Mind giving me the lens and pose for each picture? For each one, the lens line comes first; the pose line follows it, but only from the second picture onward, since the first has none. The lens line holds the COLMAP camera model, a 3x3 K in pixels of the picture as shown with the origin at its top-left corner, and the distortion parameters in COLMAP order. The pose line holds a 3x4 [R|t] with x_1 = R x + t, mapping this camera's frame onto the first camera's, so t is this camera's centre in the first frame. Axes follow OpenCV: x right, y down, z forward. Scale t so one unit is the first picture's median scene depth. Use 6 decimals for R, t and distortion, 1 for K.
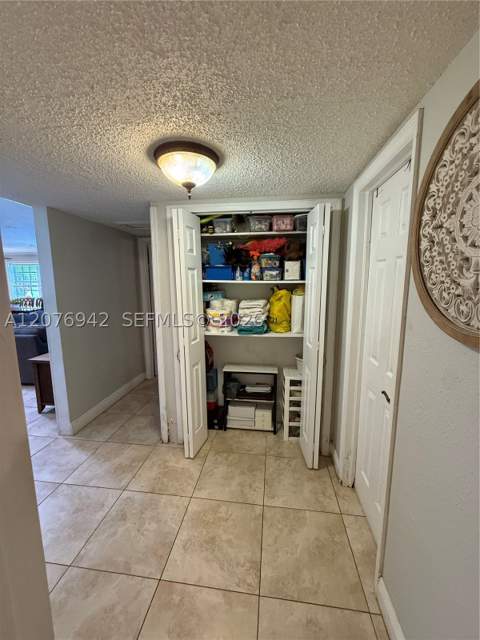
lens RADIAL K [[256.4, 0, 239.1], [0, 256.4, 319.2], [0, 0, 1]] dist [-0.000391, 0.000056]
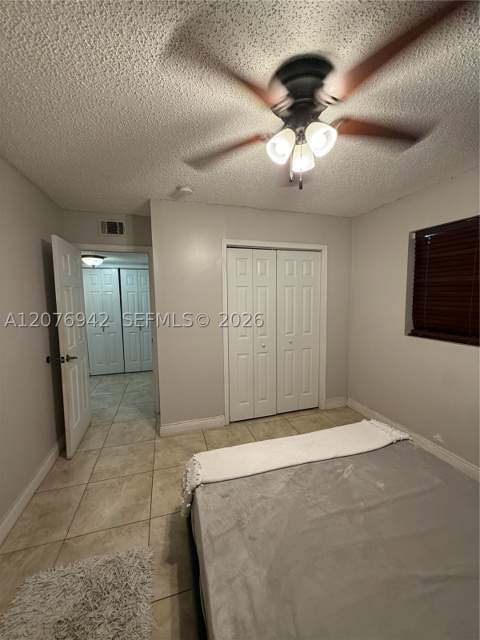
lens RADIAL K [[256.4, 0, 240.9], [0, 256.4, 320.7], [0, 0, 1]] dist [-0.000391, 0.000056]
pose [[0.910984, -0.040750, 0.410424, 0.107465], [0.071627, 0.995617, -0.060132, 0.399601], [-0.406175, 0.084177, 0.909910, -2.175341]]
